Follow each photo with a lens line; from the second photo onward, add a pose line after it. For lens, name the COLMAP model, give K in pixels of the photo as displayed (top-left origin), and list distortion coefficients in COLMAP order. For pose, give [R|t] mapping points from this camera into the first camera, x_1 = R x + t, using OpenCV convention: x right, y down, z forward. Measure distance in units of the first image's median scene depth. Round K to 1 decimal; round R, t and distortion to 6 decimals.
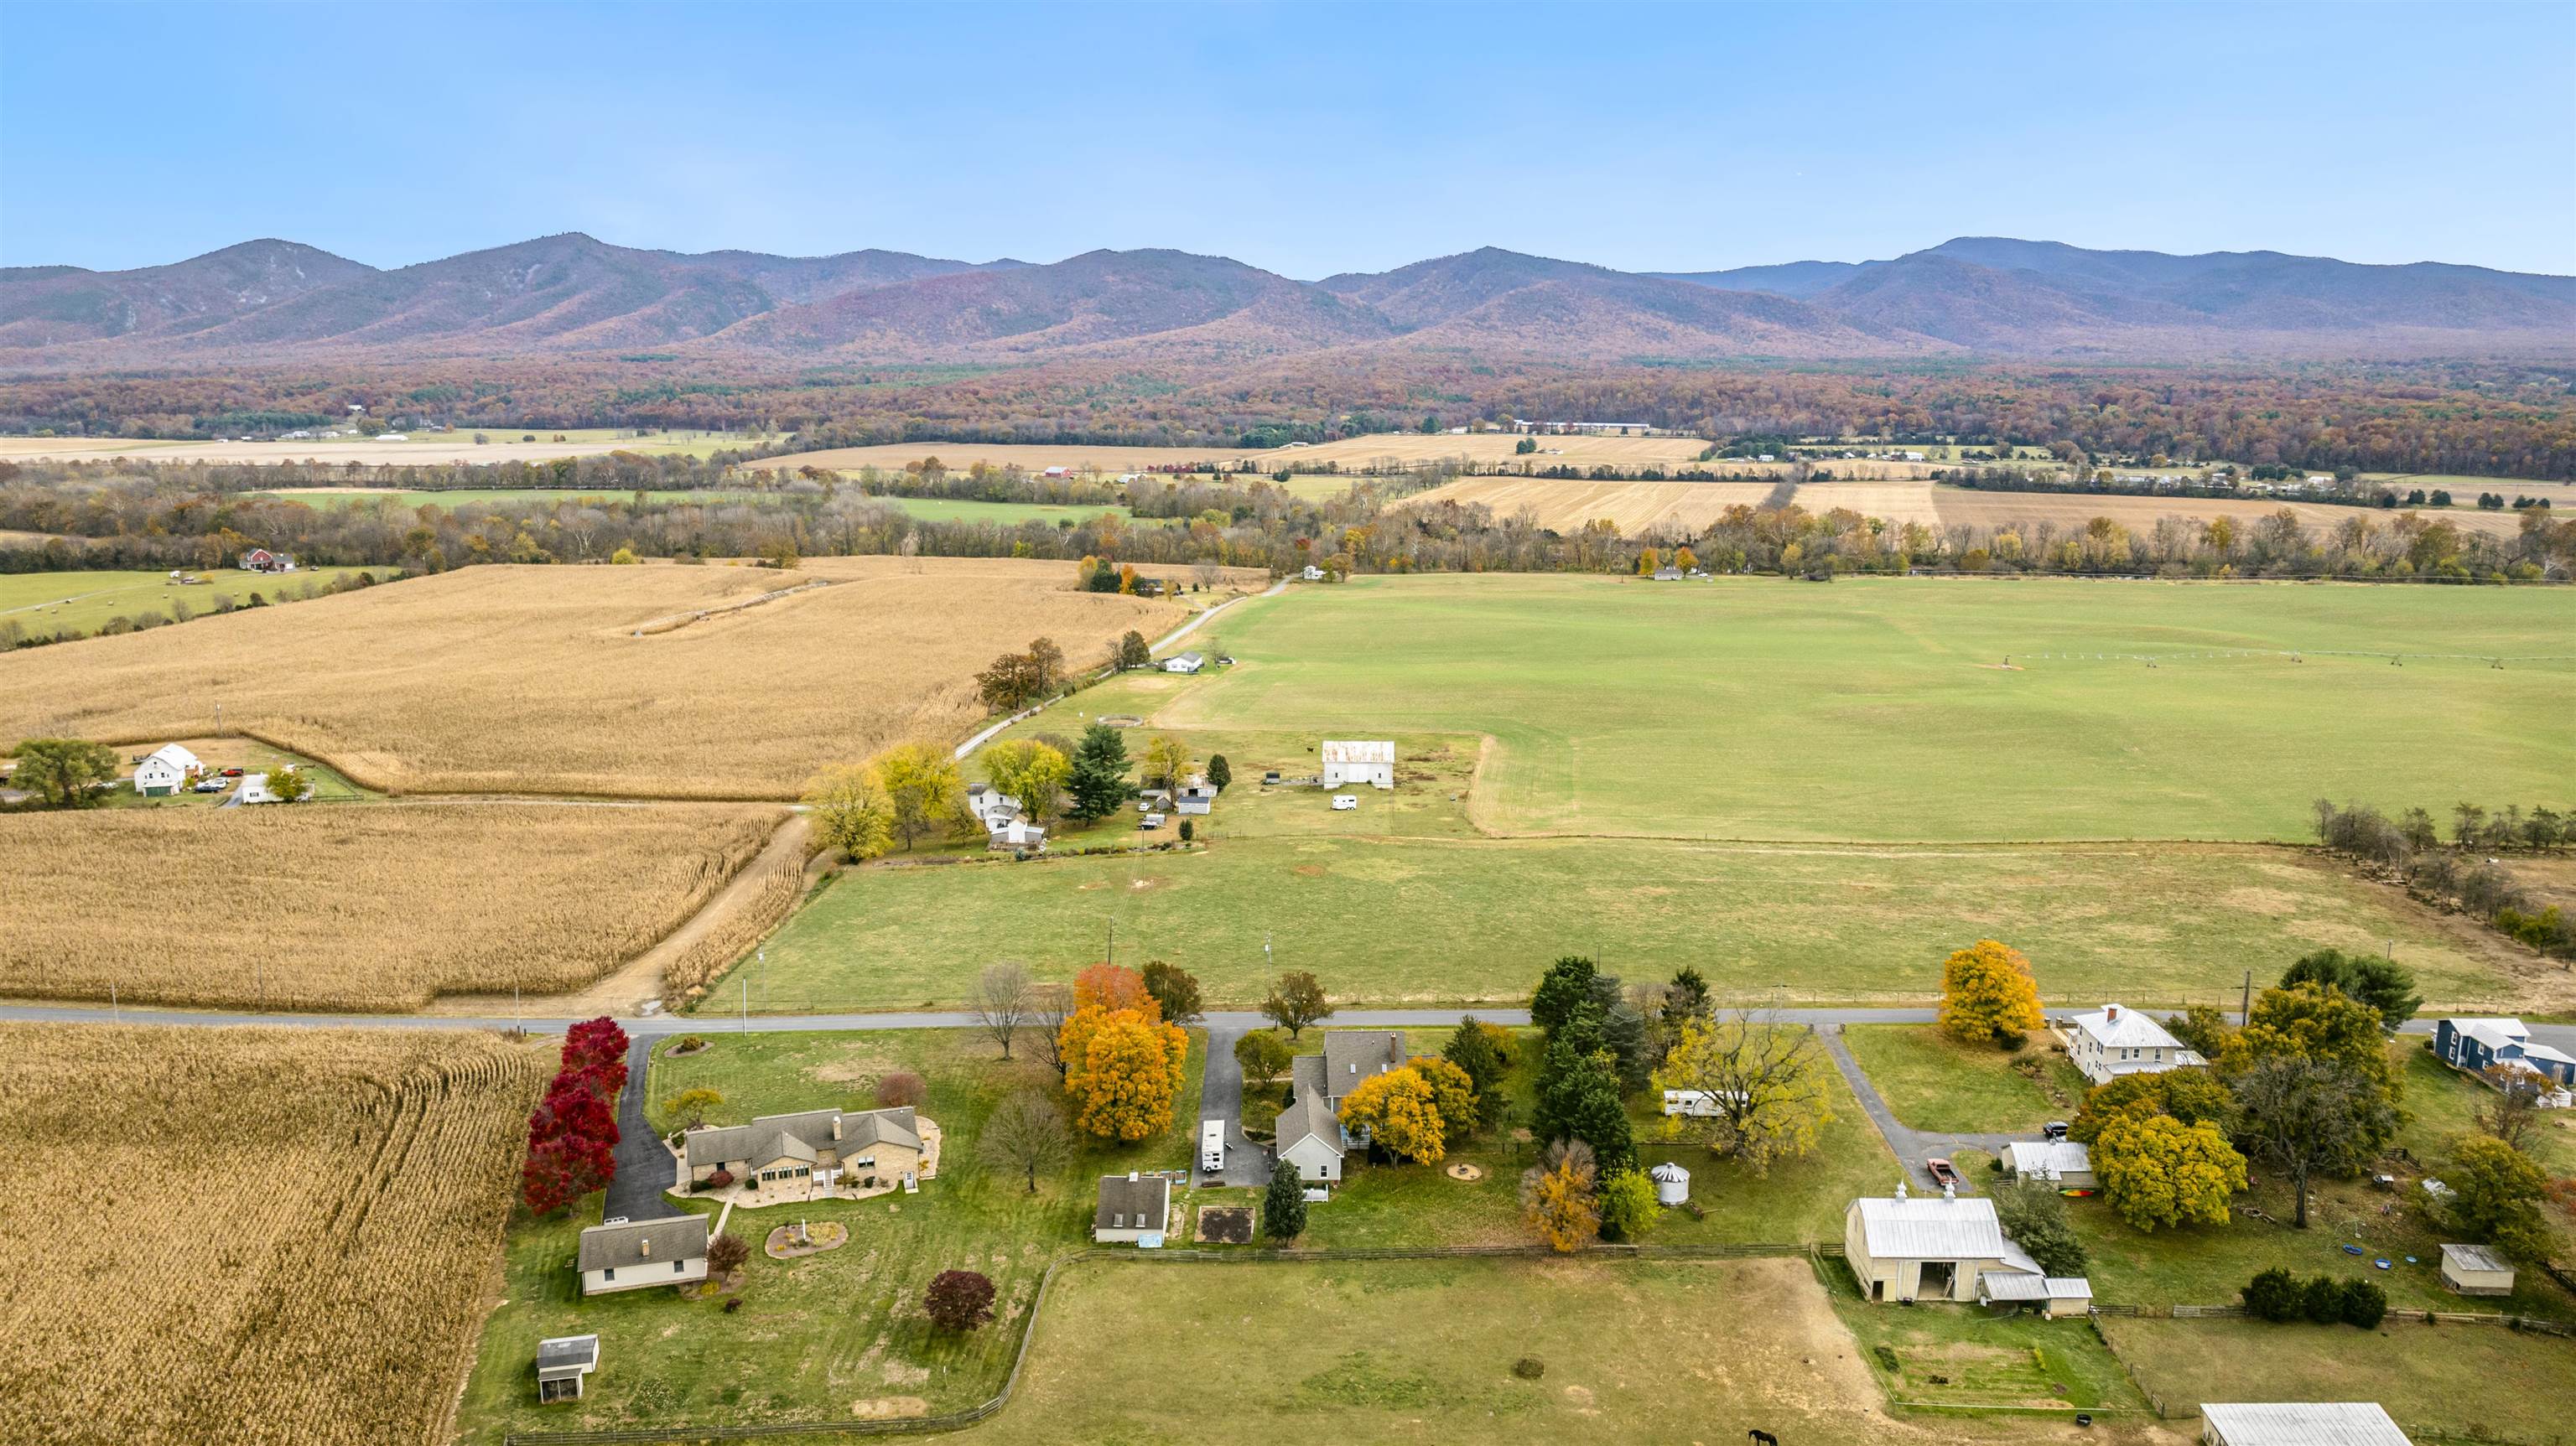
lens RADIAL K [[1820.7, 0, 1299.6], [0, 1820.7, 735.3], [0, 0, 1]] dist [-0.026405, 0.017602]
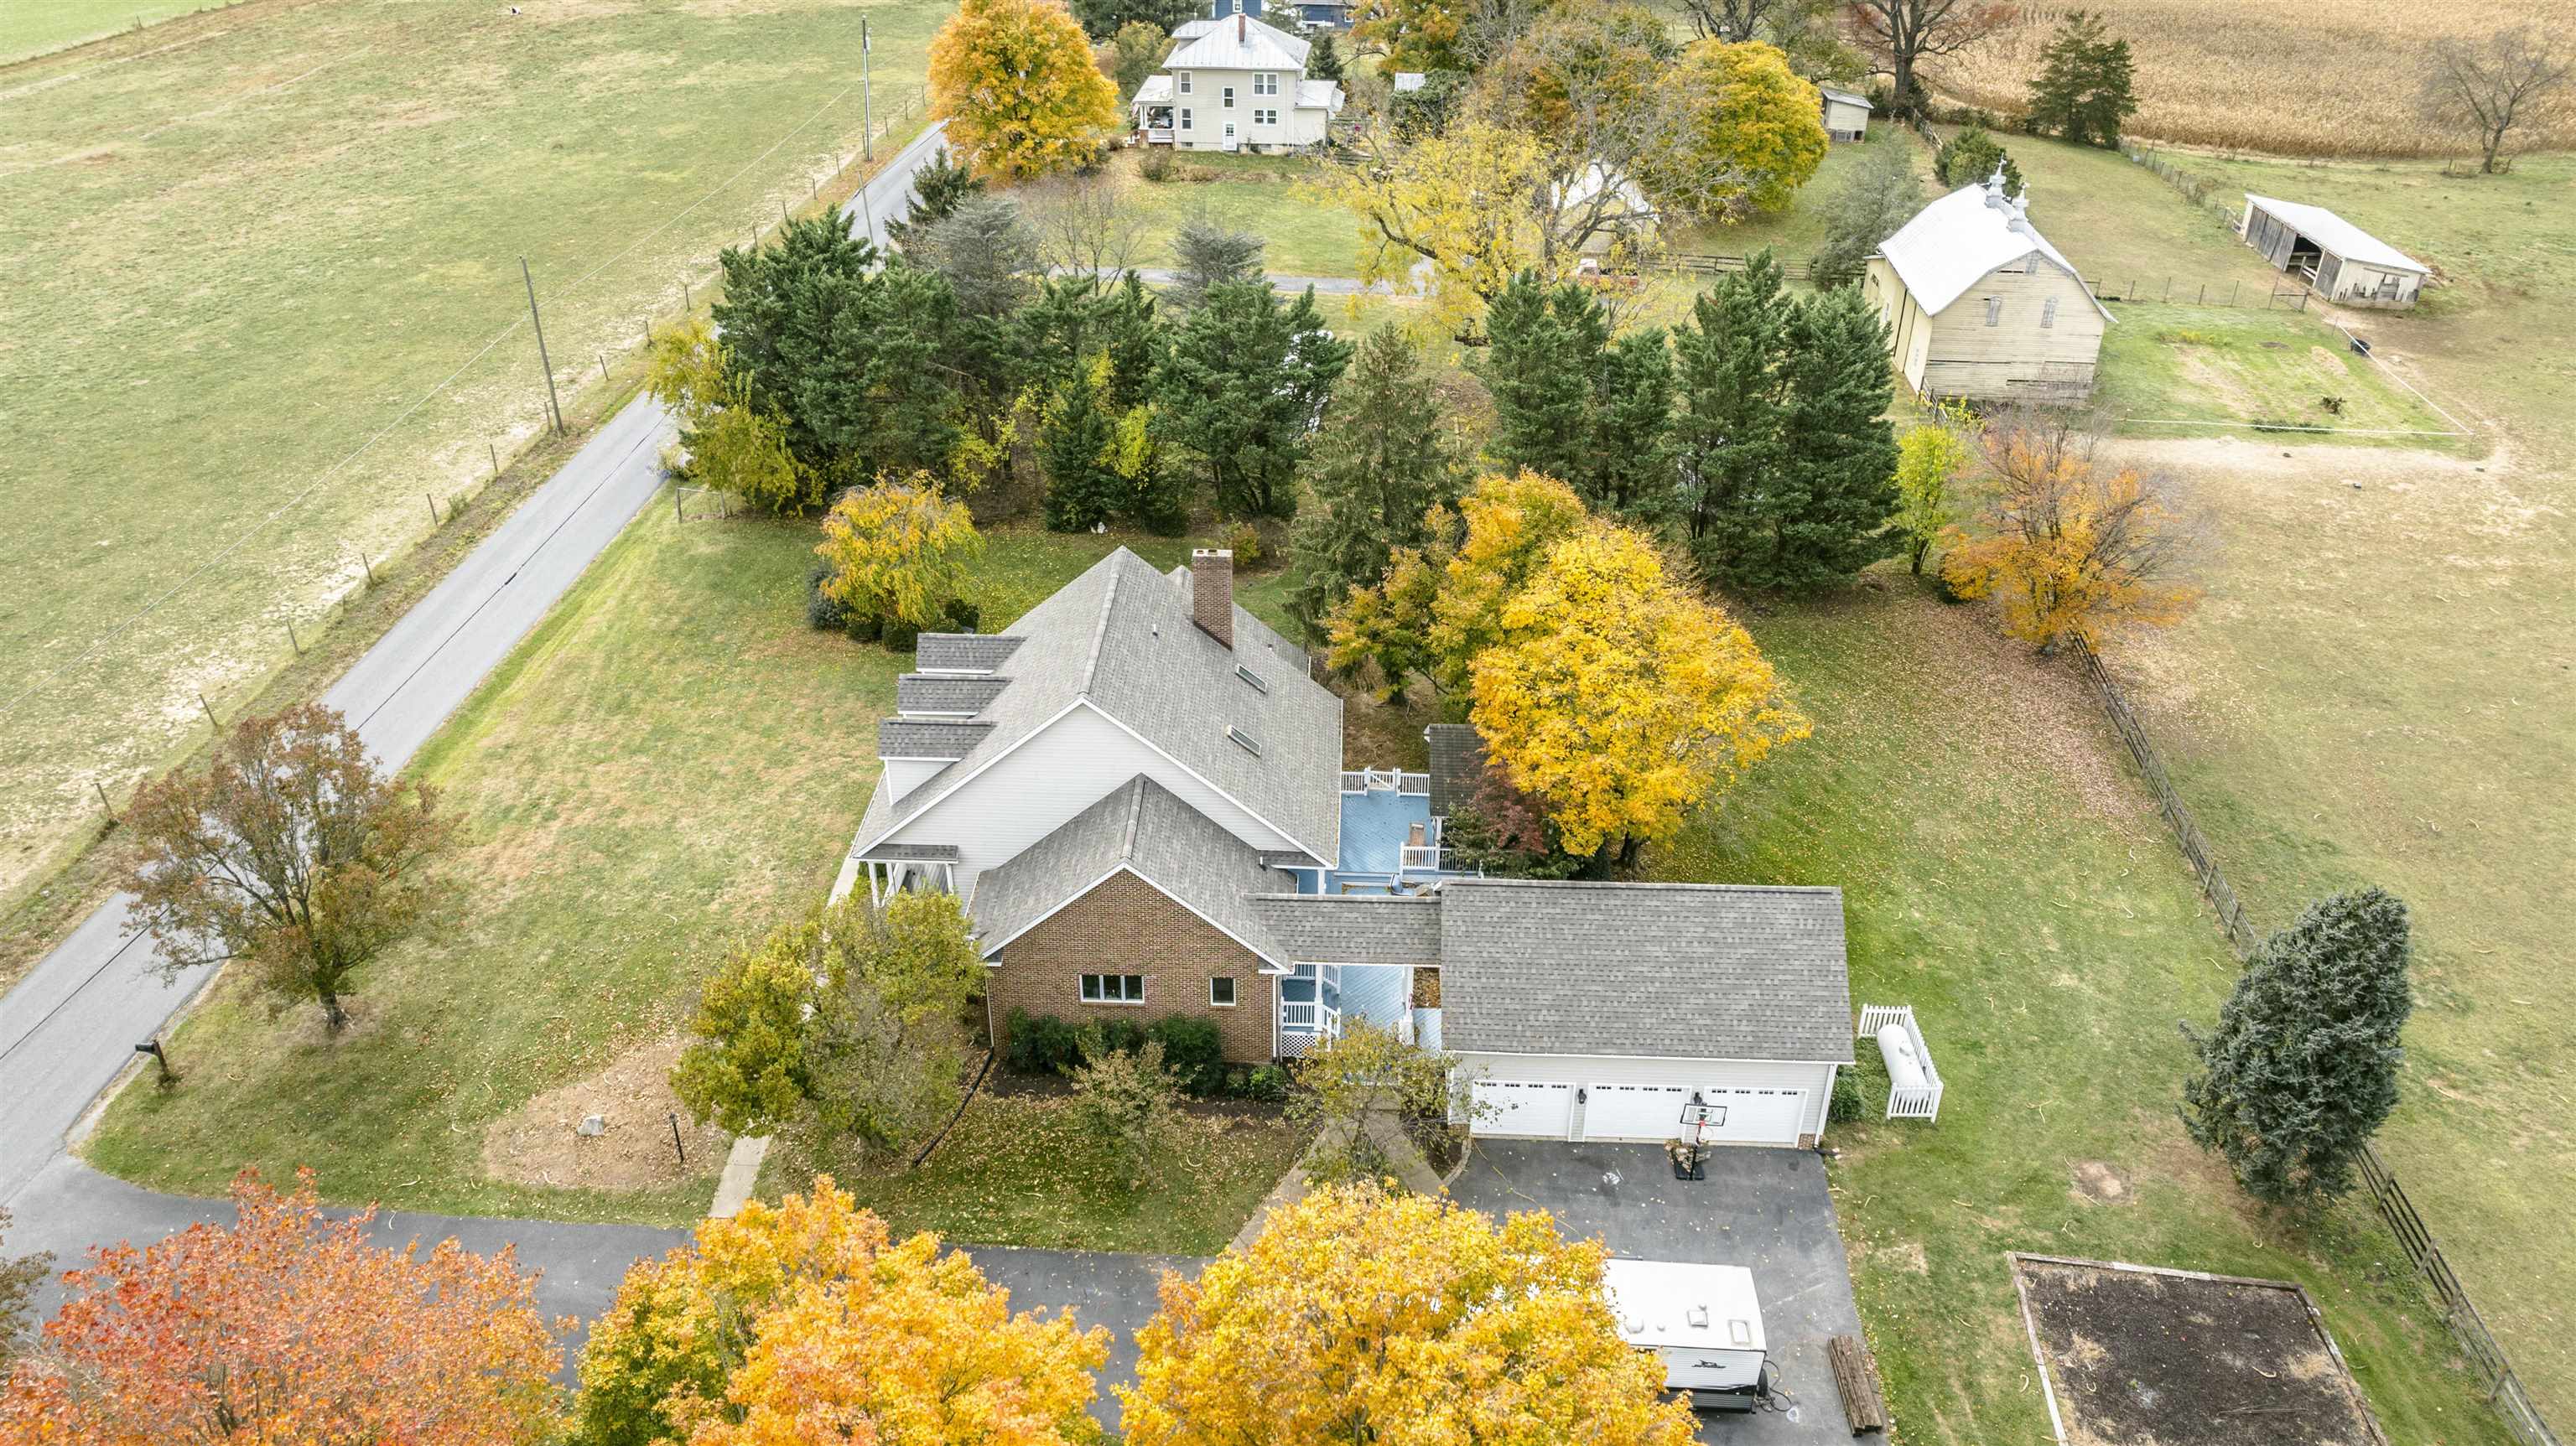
lens RADIAL K [[1820.7, 0, 1295.9], [0, 1820.7, 706.1], [0, 0, 1]] dist [-0.026405, 0.017602]
pose [[0.061775, -0.503211, 0.861953, -0.016875], [0.200480, 0.852257, 0.483182, 0.005854], [-0.977748, 0.142956, 0.153532, 0.089781]]
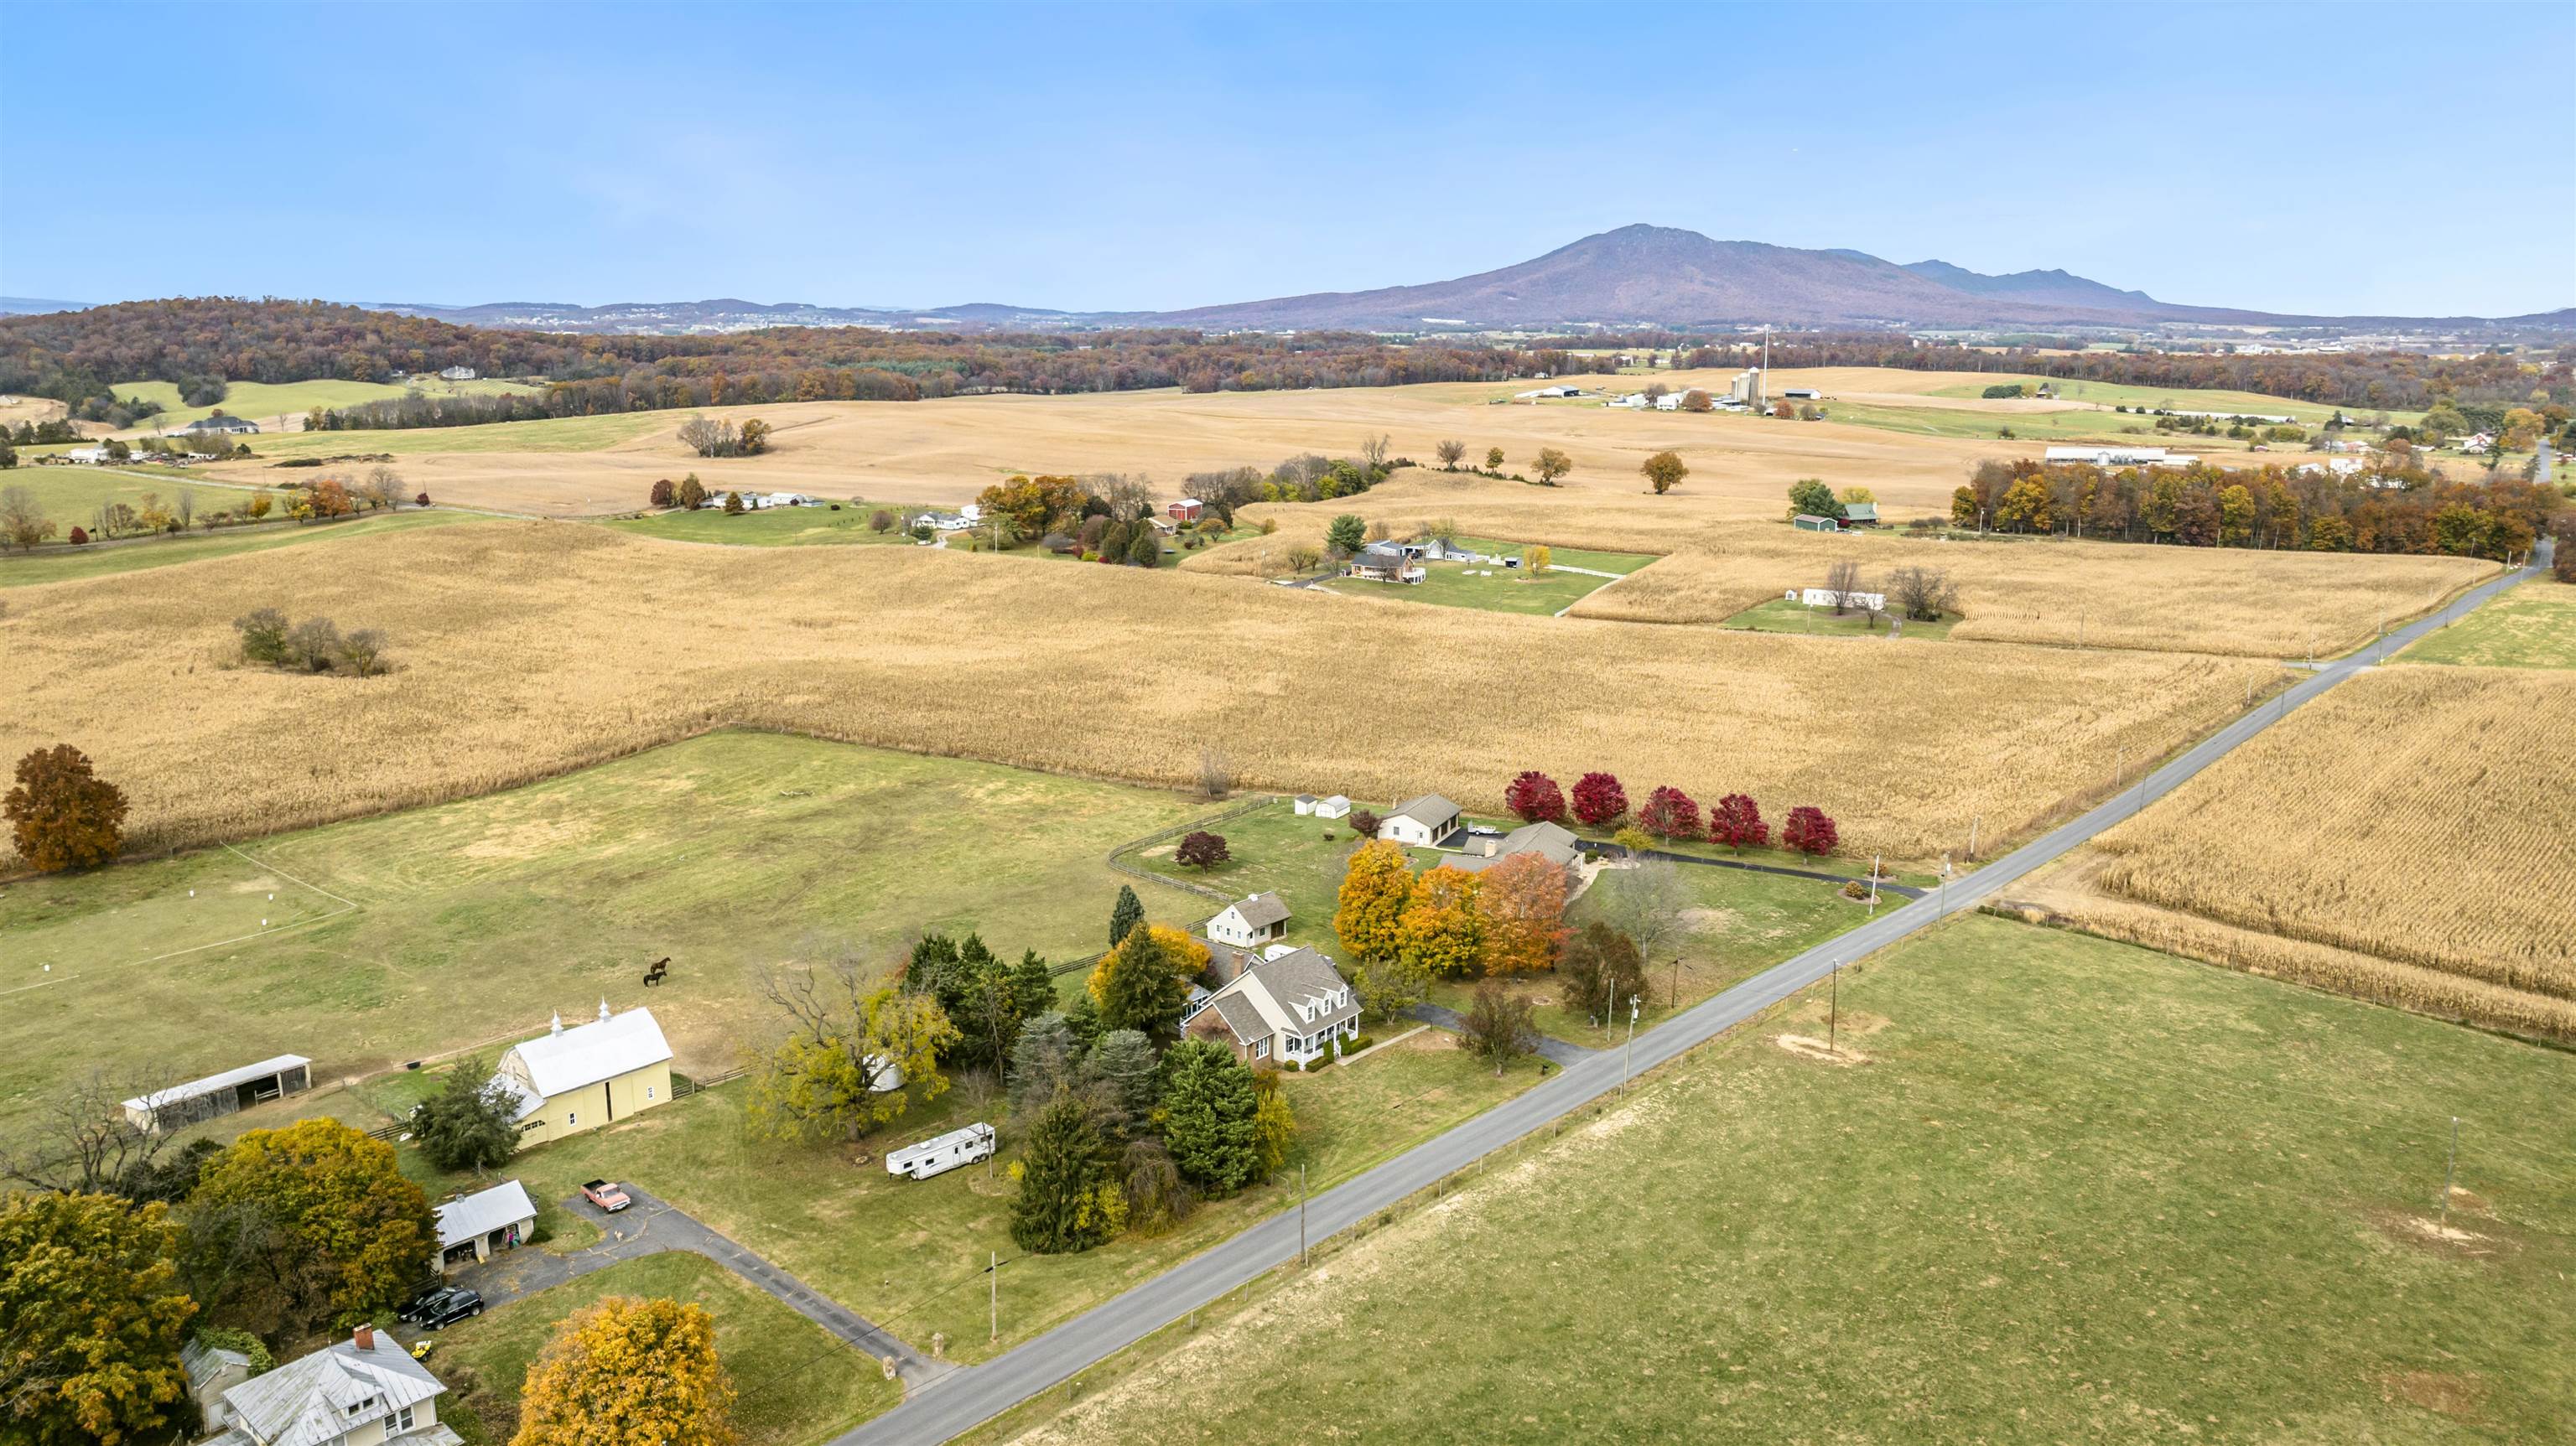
lens RADIAL K [[1820.7, 0, 1302.5], [0, 1820.7, 712.8], [0, 0, 1]] dist [-0.026405, 0.017602]
pose [[-0.655571, 0.162269, -0.737493, 0.060473], [-0.153590, 0.927571, 0.340621, -0.022010], [0.739349, 0.336573, -0.583166, 0.139592]]
